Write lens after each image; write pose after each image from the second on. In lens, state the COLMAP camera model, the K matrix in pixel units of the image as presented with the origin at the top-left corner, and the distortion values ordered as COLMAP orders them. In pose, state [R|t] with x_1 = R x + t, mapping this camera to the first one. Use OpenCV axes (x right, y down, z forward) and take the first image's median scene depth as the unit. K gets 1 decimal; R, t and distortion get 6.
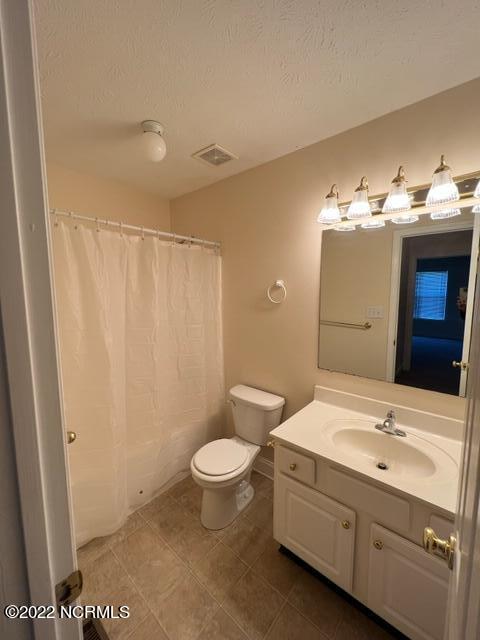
lens RADIAL K [[256.3, 0, 240.9], [0, 256.3, 318.6], [0, 0, 1]] dist [-0.000559, 0.000380]
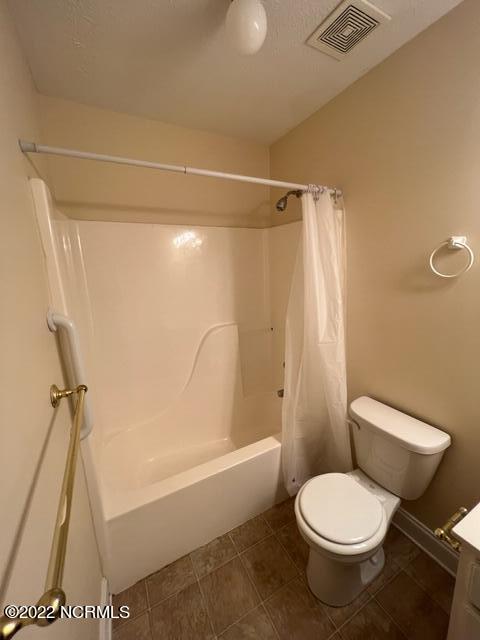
lens RADIAL K [[256.3, 0, 240.9], [0, 256.3, 318.6], [0, 0, 1]] dist [-0.000559, 0.000380]
pose [[0.932702, 0.034945, -0.358950, -0.089865], [-0.000214, 0.995348, 0.096345, -0.024840], [0.360647, -0.089784, 0.928371, 0.296408]]
